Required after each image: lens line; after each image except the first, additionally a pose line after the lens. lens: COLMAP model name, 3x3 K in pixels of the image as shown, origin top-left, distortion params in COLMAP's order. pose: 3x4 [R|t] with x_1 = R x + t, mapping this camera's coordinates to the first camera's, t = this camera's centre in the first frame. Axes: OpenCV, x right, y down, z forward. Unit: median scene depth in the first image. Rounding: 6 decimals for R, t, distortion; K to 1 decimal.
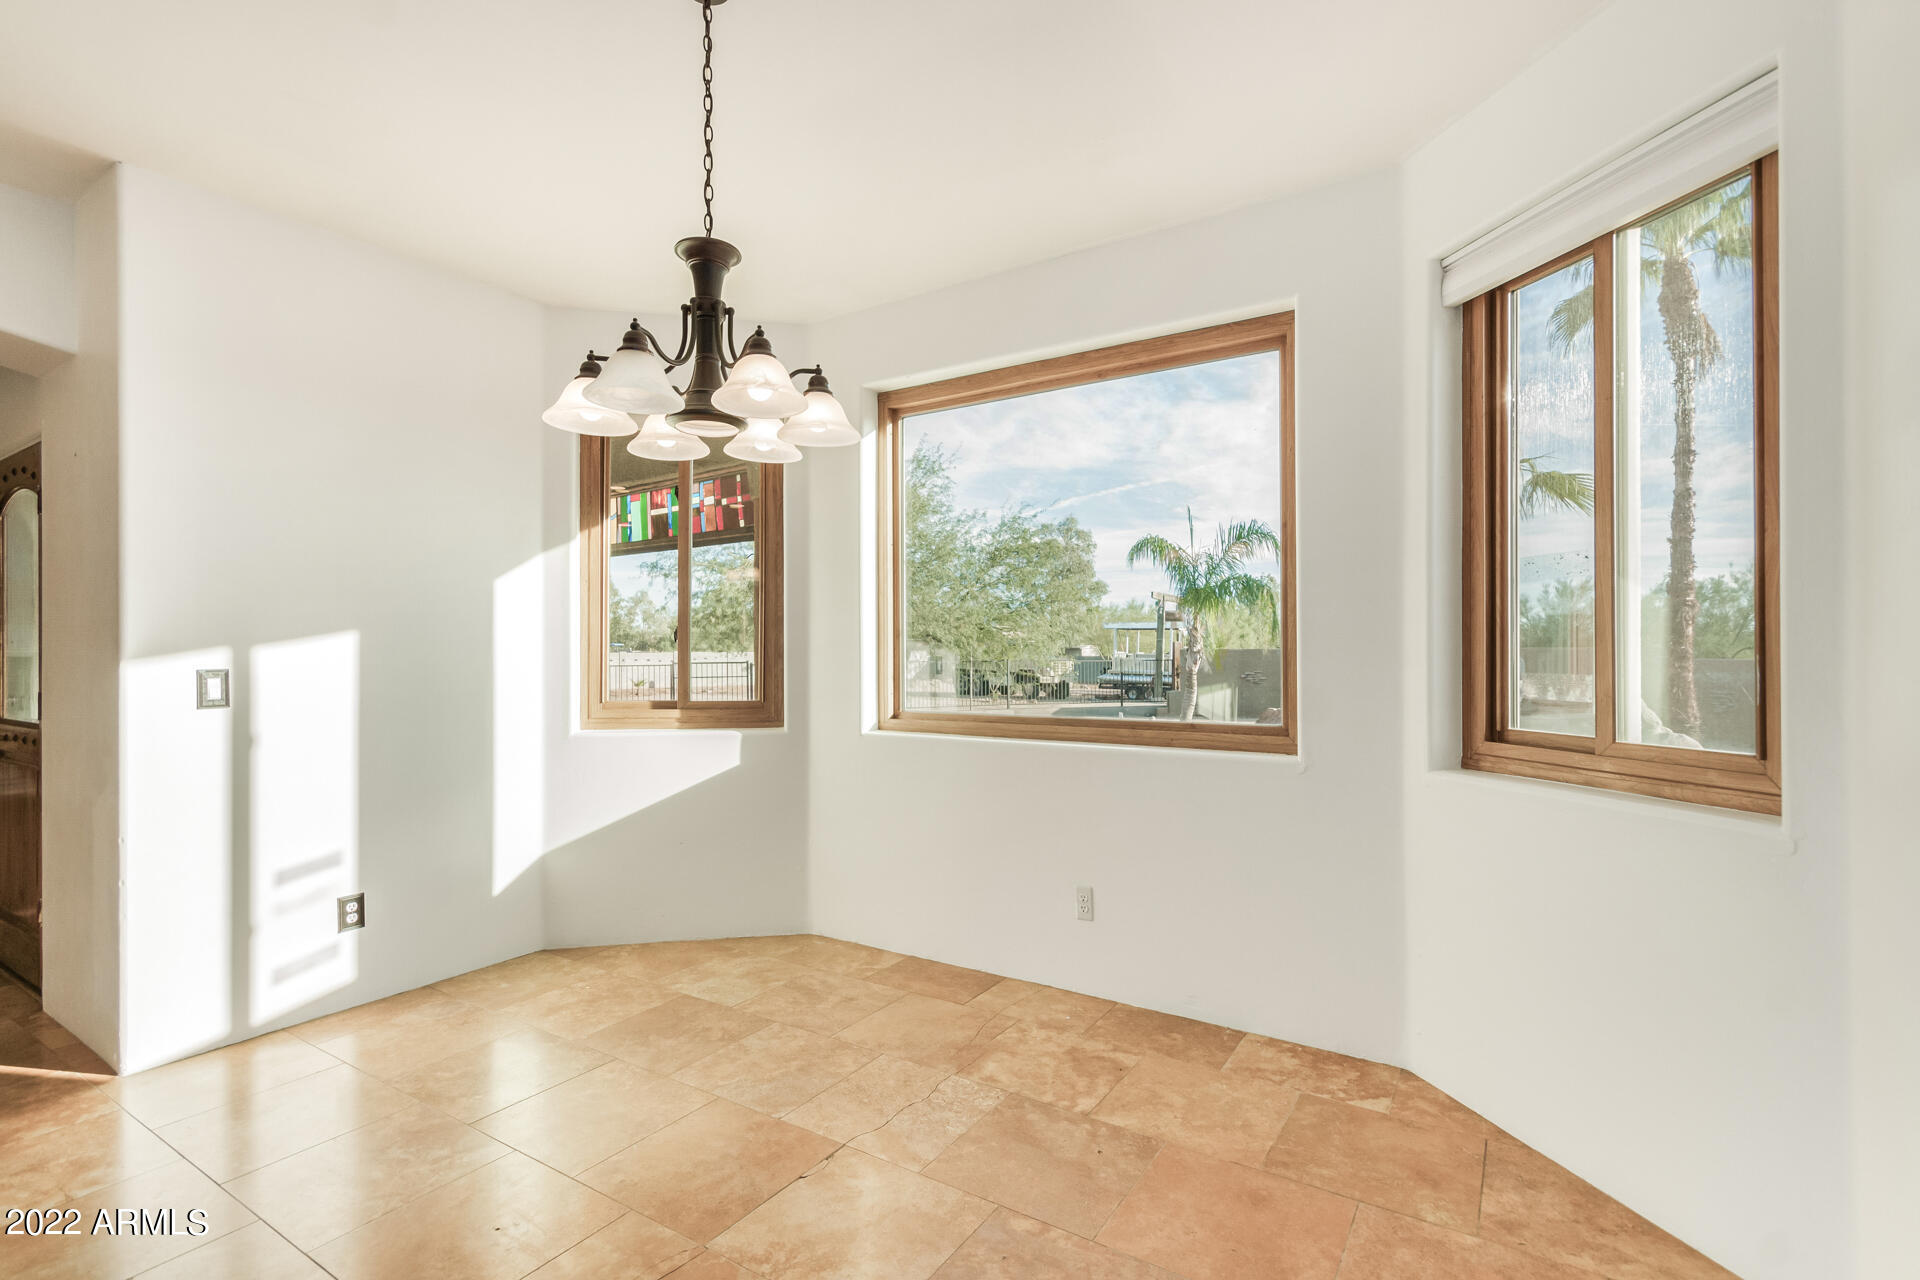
lens RADIAL K [[893.9, 0, 966.7], [0, 893.9, 650.8], [0, 0, 1]] dist [0.005703, 0.000355]
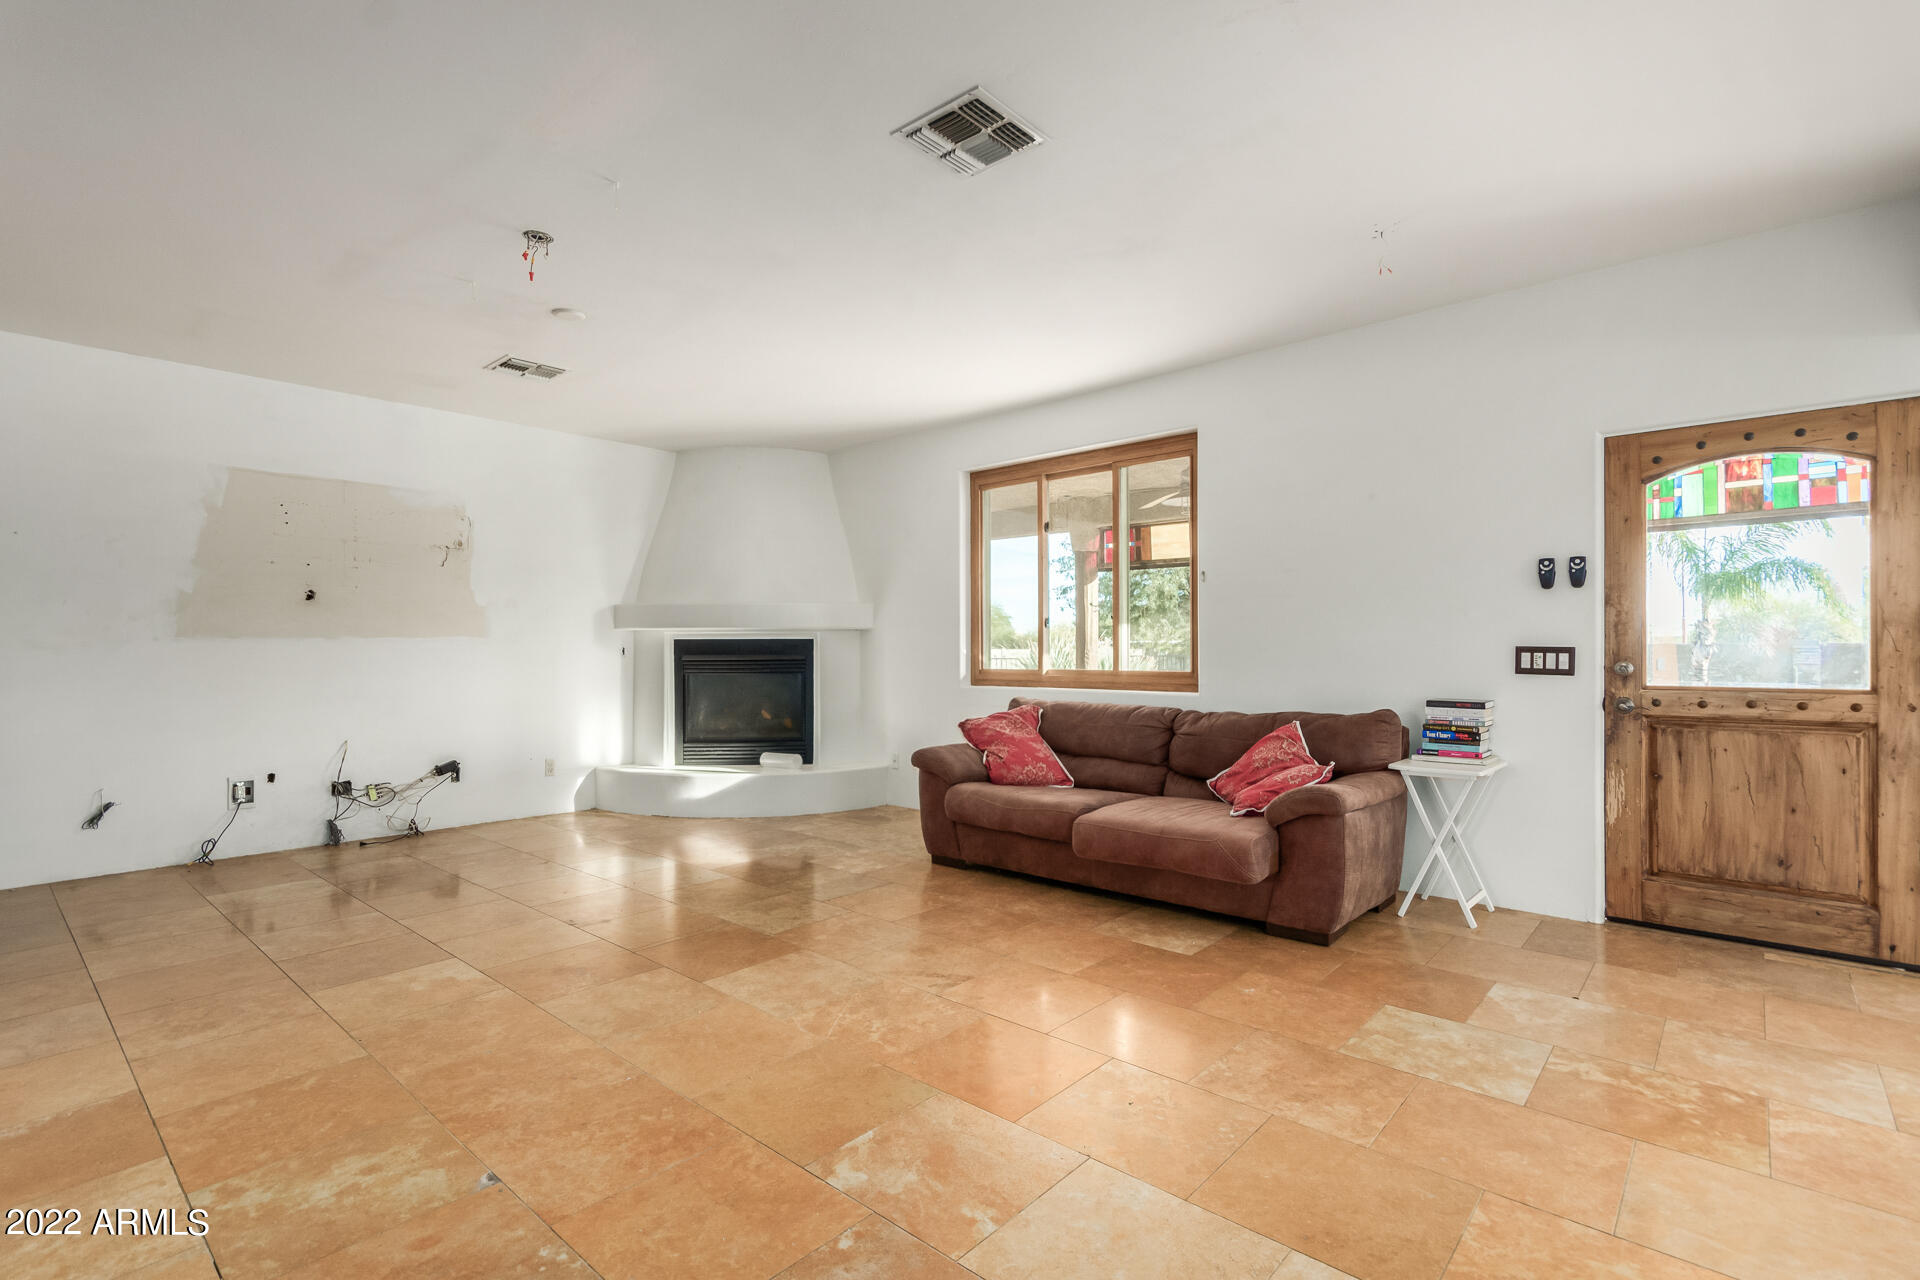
lens RADIAL K [[888.4, 0, 961.2], [0, 888.4, 645.0], [0, 0, 1]] dist [0.011141, -0.003373]
pose [[0.987648, 0.001404, -0.156684, -1.852864], [-0.002196, 0.999986, -0.004884, 0.040754], [0.156674, 0.005168, 0.987637, -0.124304]]
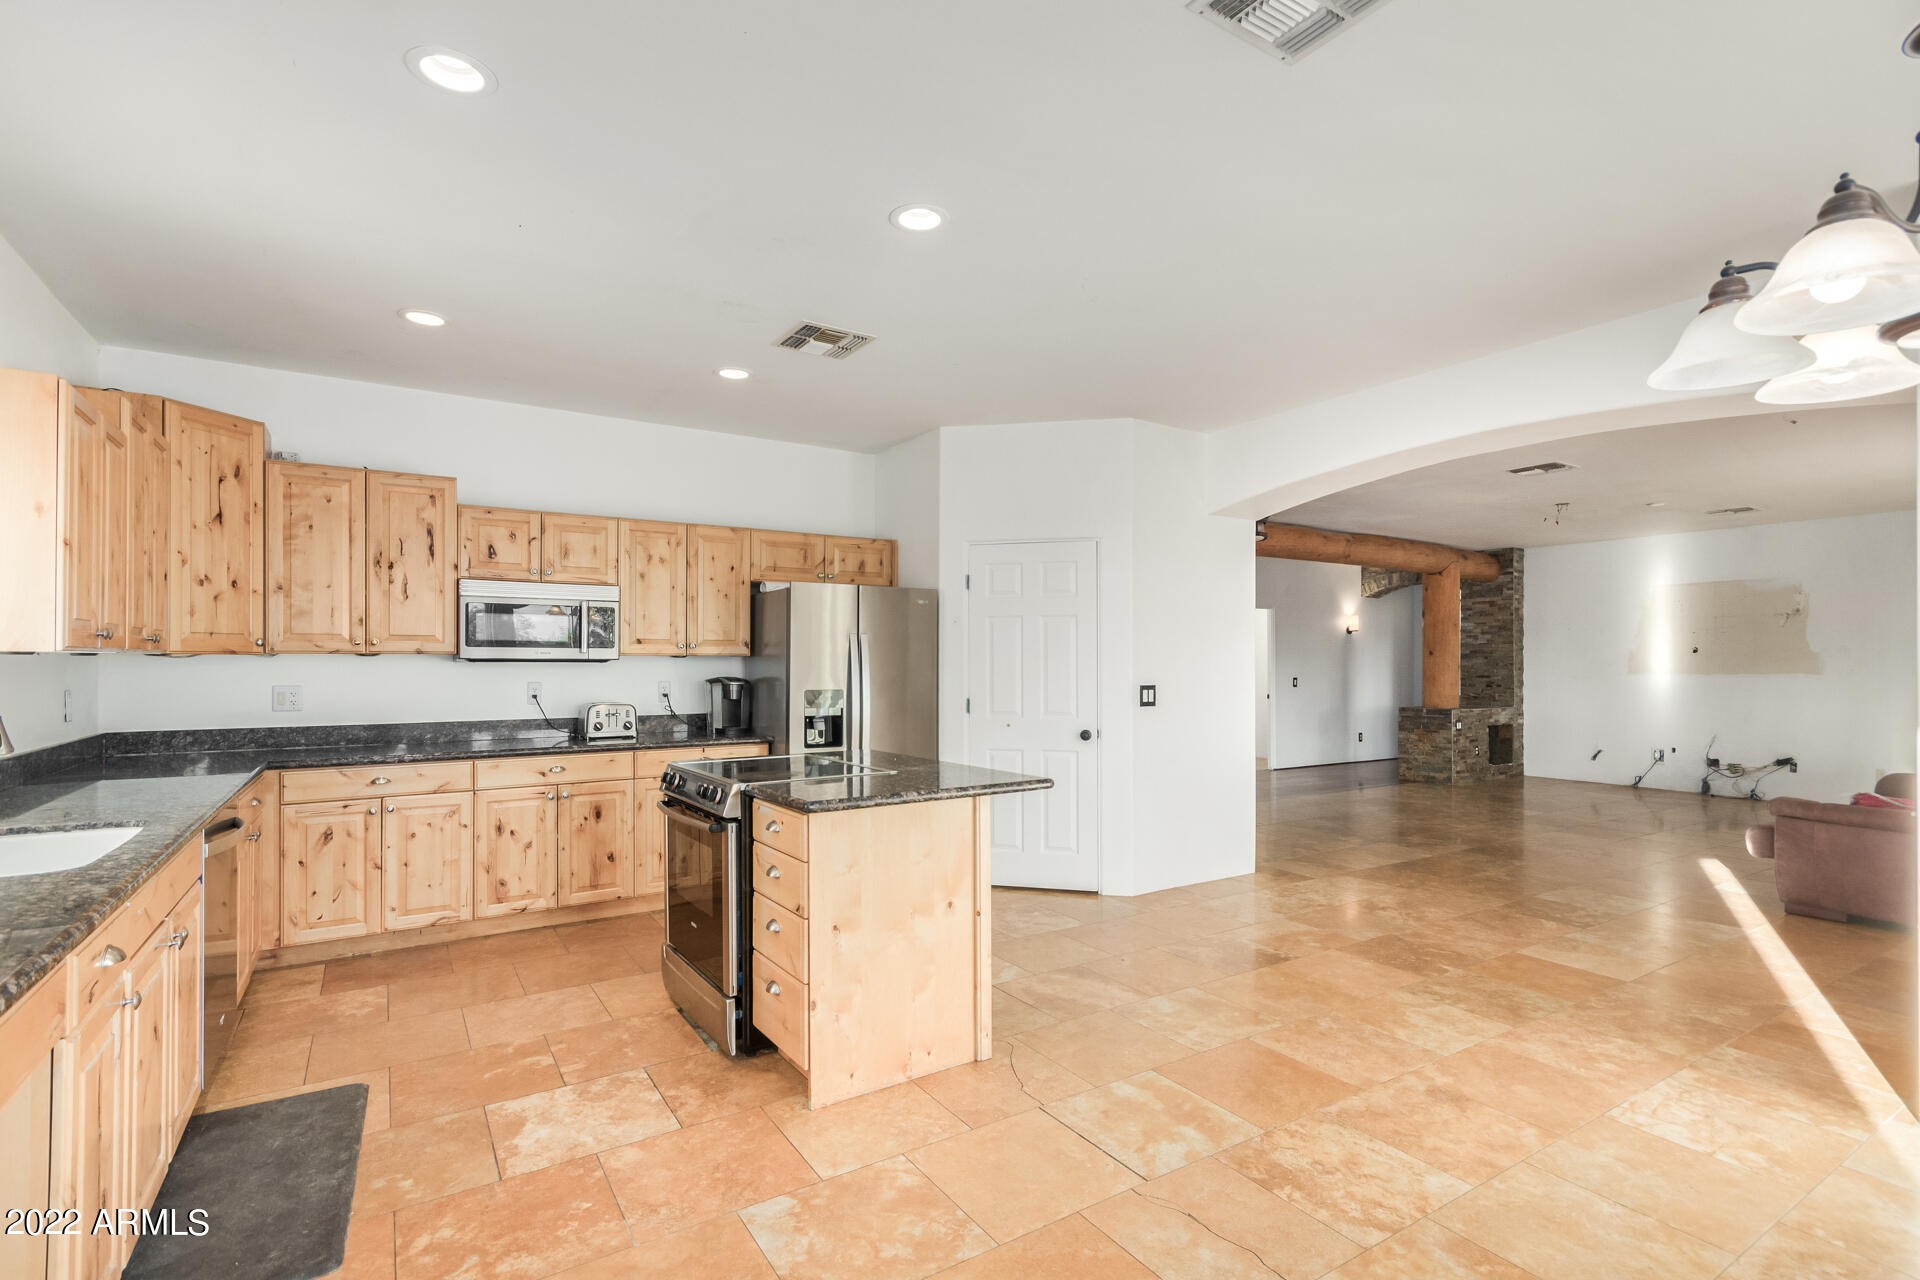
lens RADIAL K [[893.9, 0, 966.7], [0, 893.9, 650.8], [0, 0, 1]] dist [0.005703, 0.000355]
pose [[-0.412251, -0.009802, -0.911018, 0.281016], [-0.003252, 0.999952, -0.009287, -0.017717], [0.911065, -0.000866, -0.412263, 0.348873]]
